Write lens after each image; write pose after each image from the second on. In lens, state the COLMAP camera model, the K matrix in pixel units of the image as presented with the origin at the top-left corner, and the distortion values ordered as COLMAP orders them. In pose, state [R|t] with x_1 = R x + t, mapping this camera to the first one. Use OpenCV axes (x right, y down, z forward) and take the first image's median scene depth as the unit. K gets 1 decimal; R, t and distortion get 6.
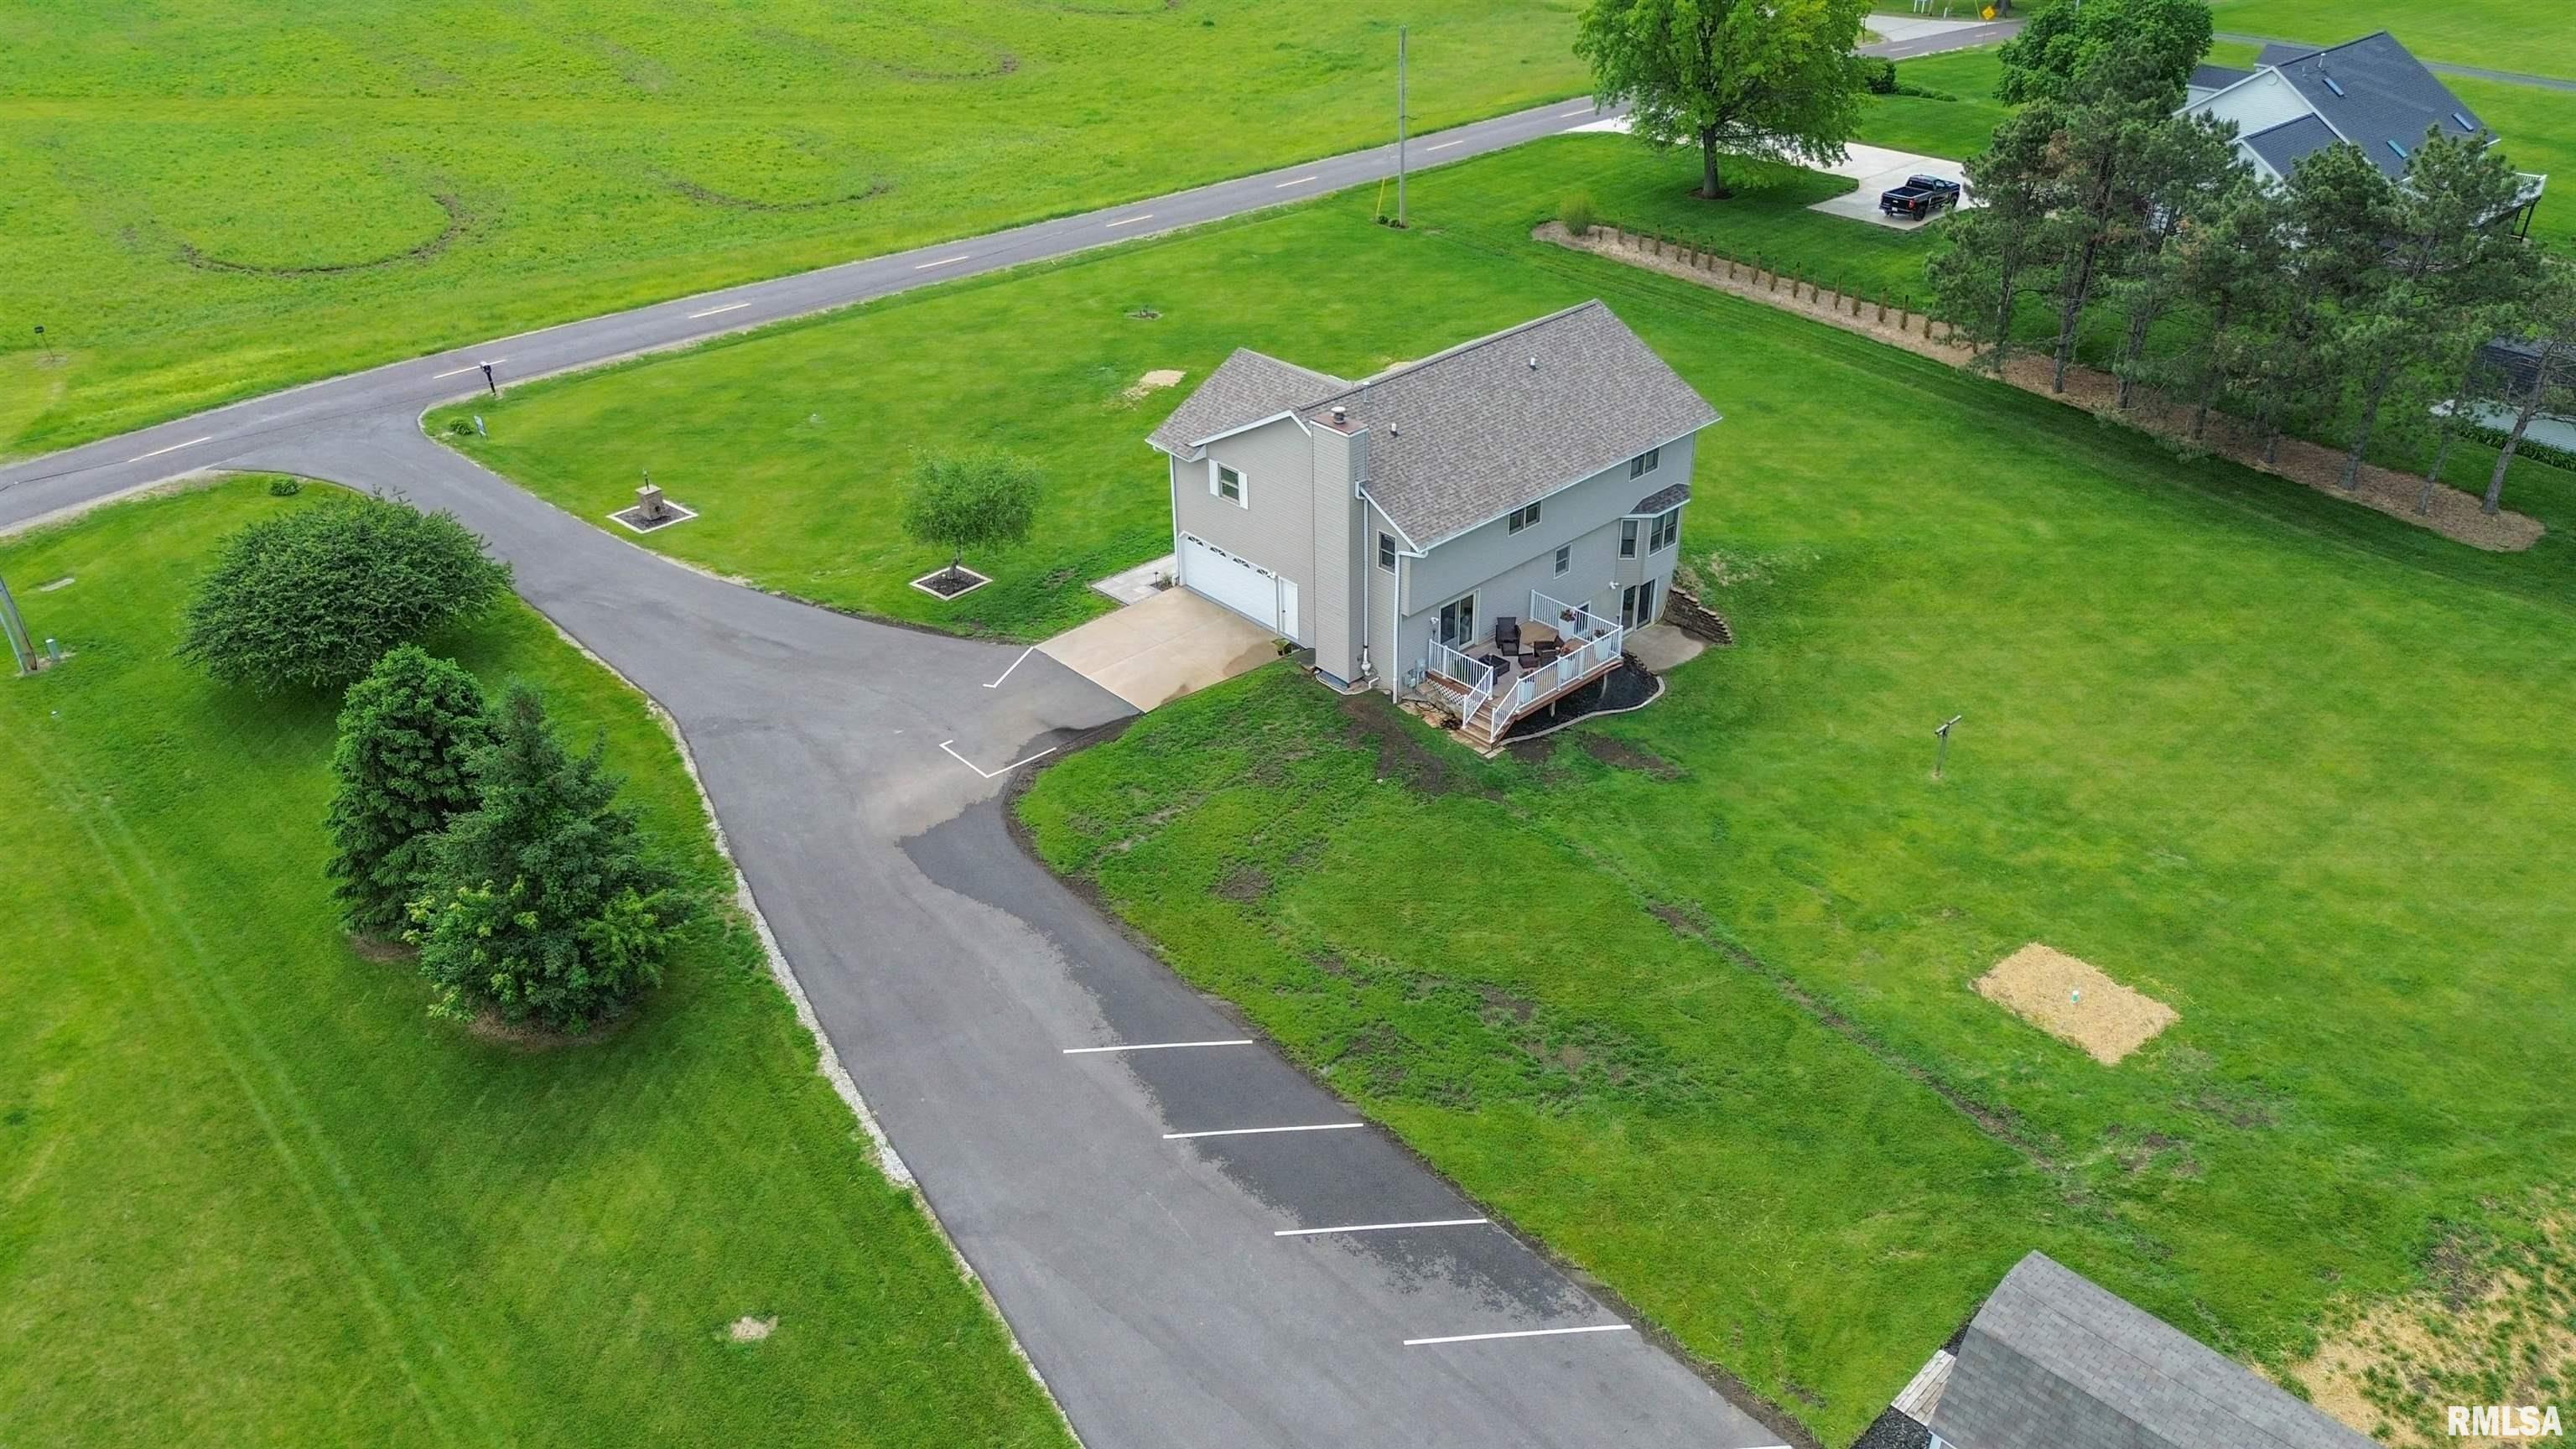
lens RADIAL K [[1811.3, 0, 1299.0], [0, 1811.3, 720.2], [0, 0, 1]] dist [0.066792, -0.063226]
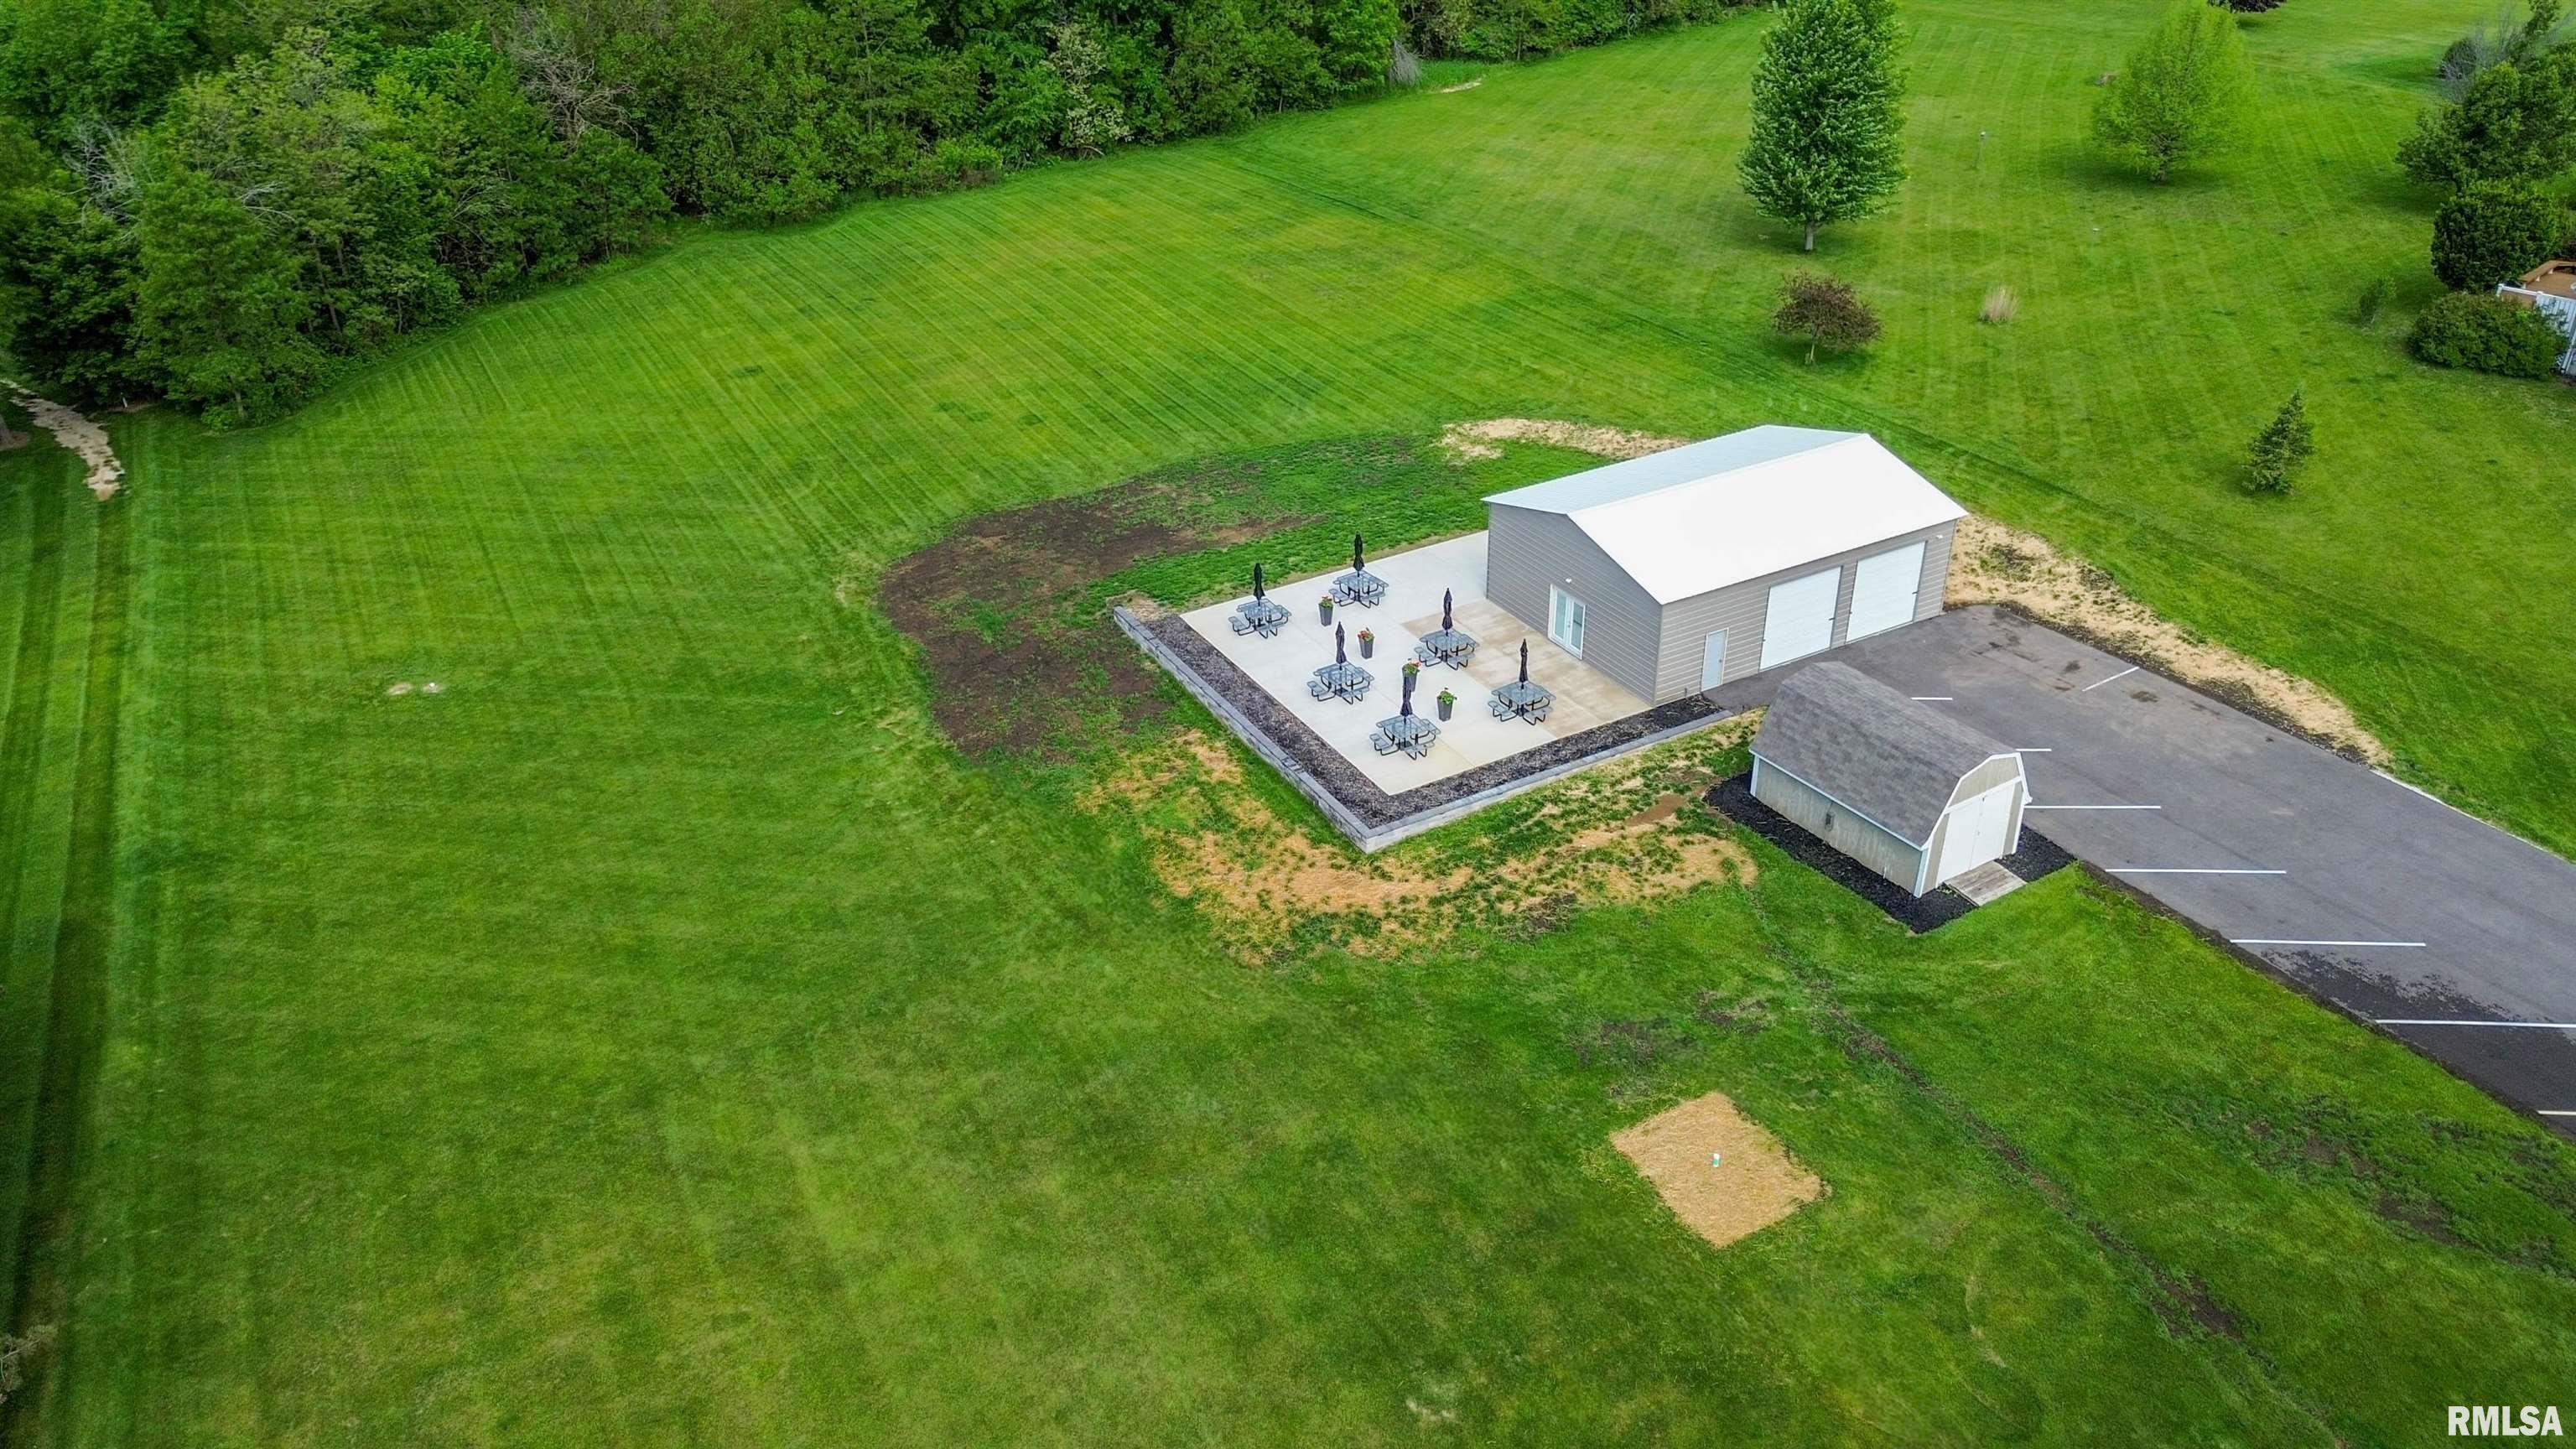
lens RADIAL K [[1811.3, 0, 1287.1], [0, 1811.3, 715.3], [0, 0, 1]] dist [0.066792, -0.063226]
pose [[-0.975642, -0.075038, 0.206138, 0.383680], [0.143149, 0.494270, 0.857441, -0.633336], [-0.166228, 0.866064, -0.471489, 1.055301]]
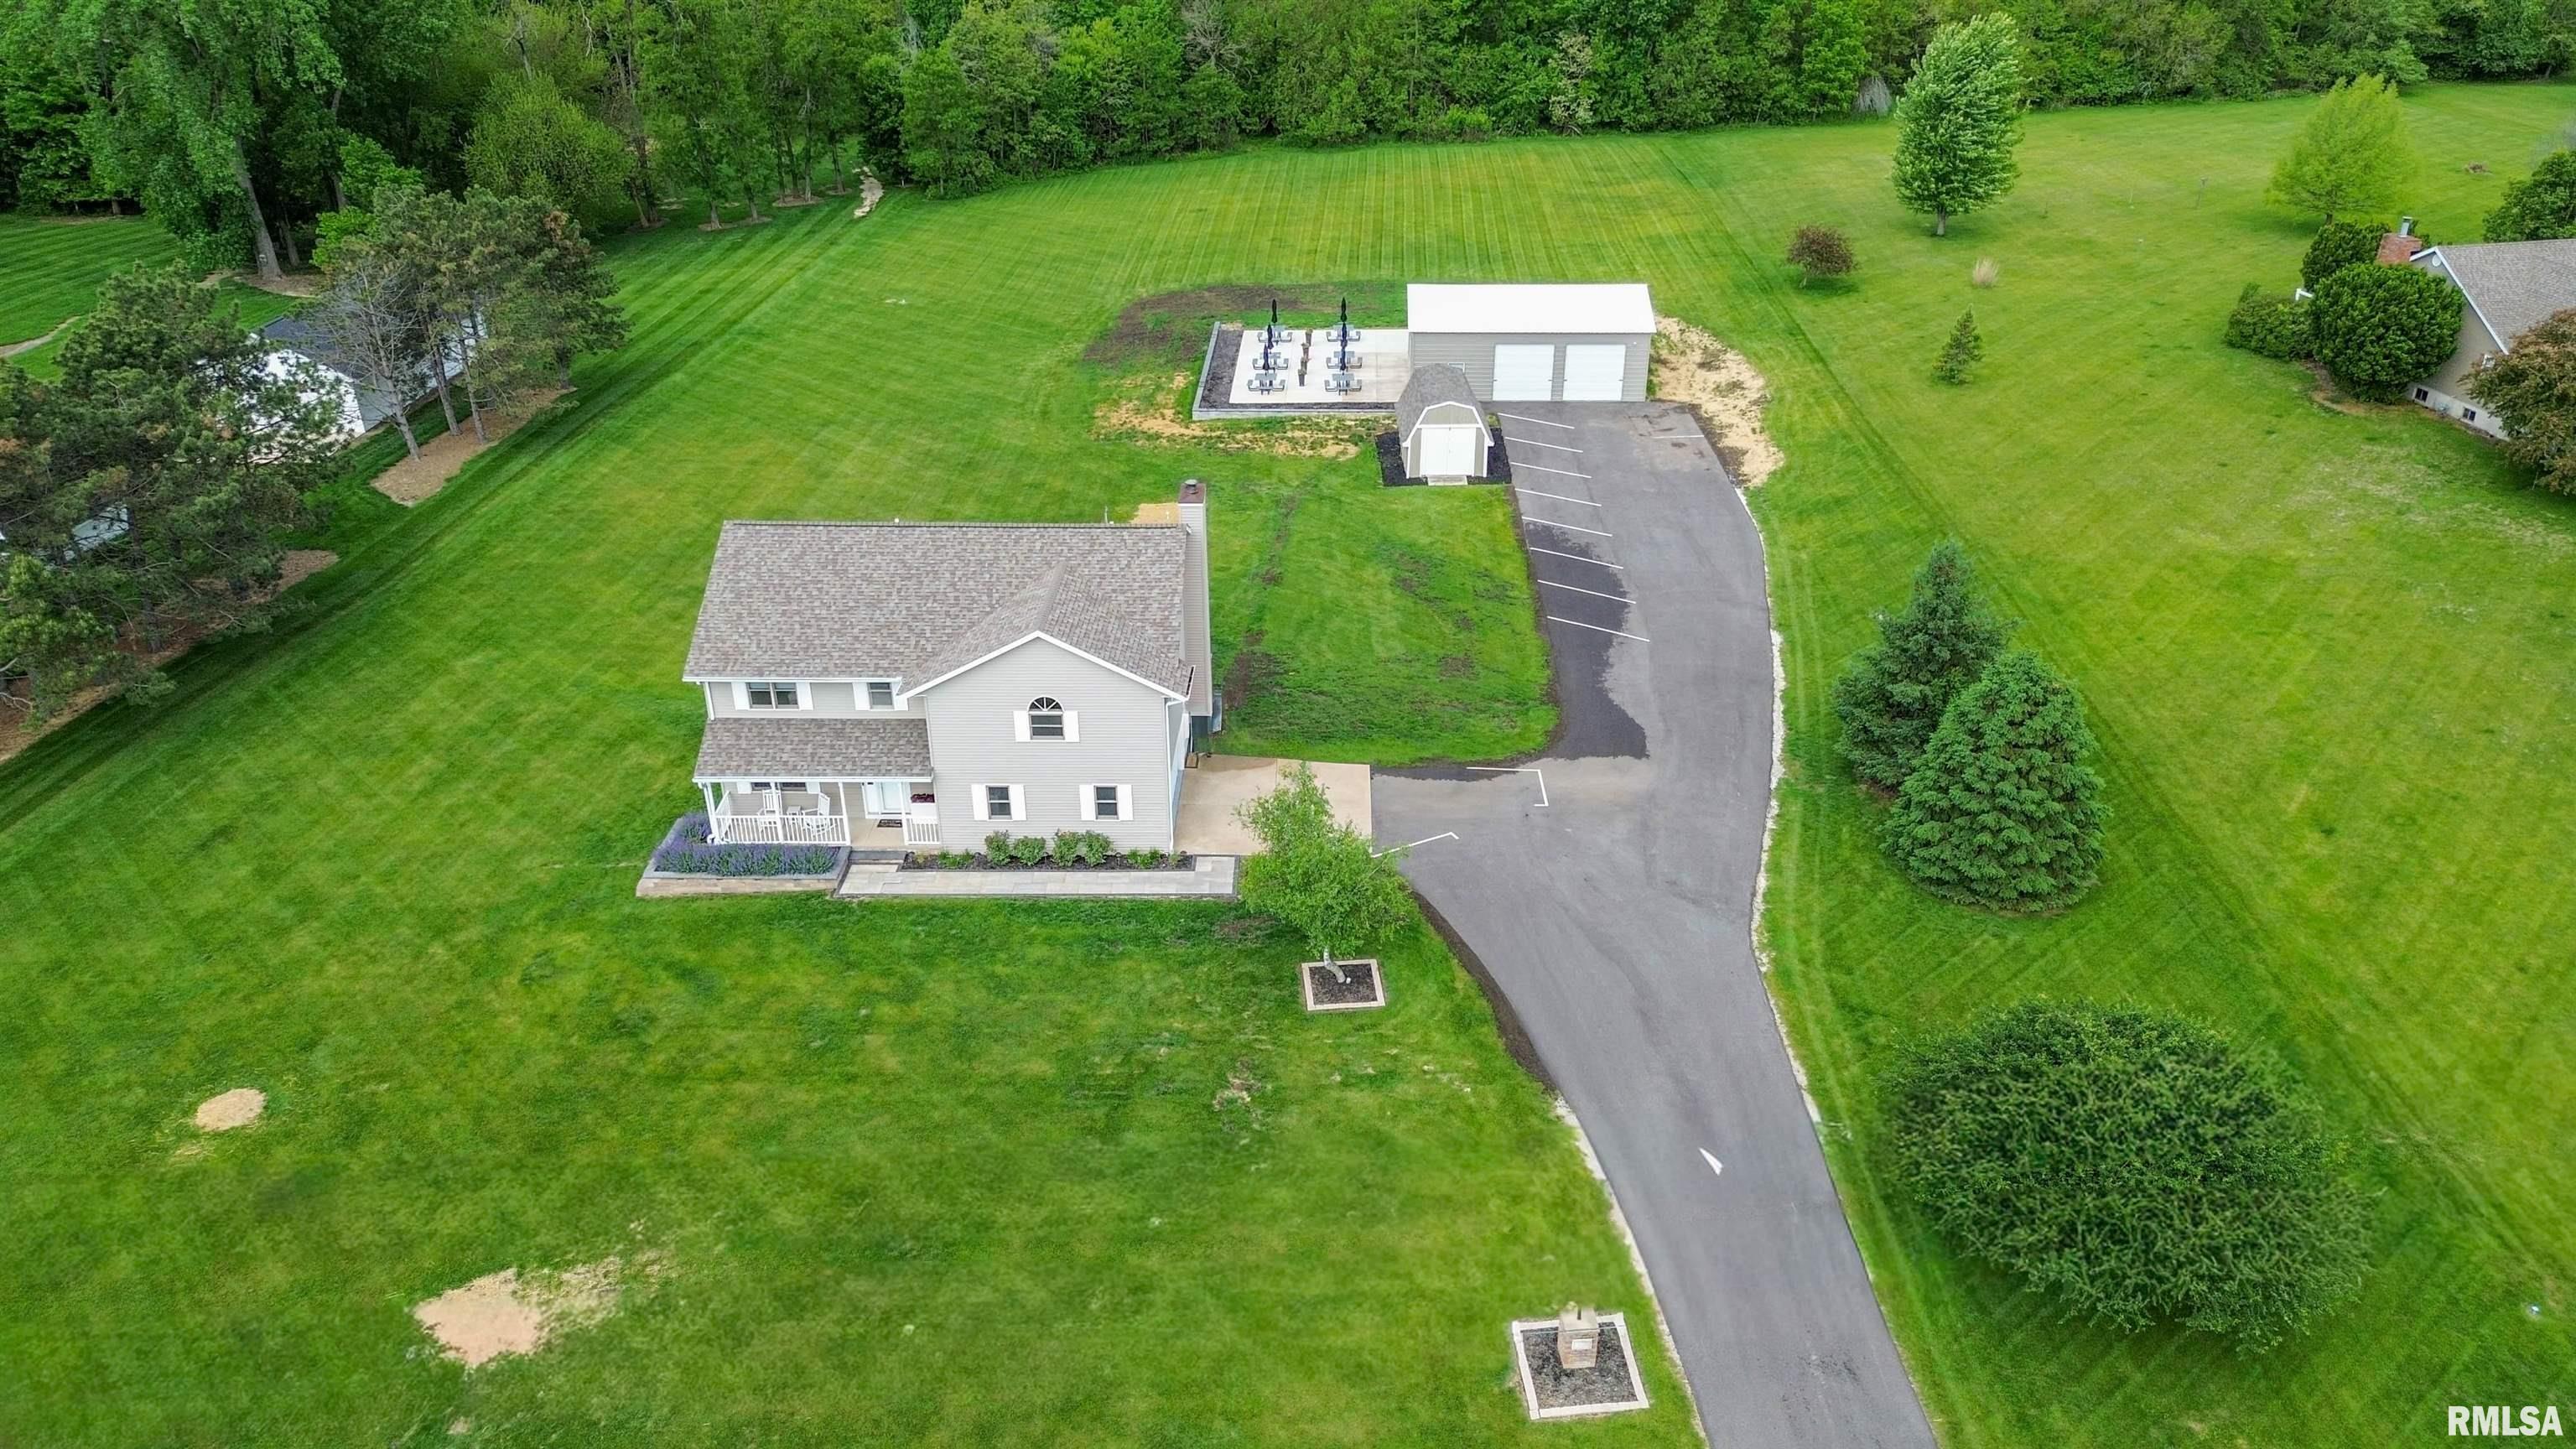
lens RADIAL K [[1811.3, 0, 1294.6], [0, 1811.3, 719.2], [0, 0, 1]] dist [0.066792, -0.063226]
pose [[-0.719534, -0.302929, 0.624904, -0.738379], [0.370533, 0.593590, 0.714392, -0.829949], [-0.587347, 0.745577, -0.314863, 1.380850]]
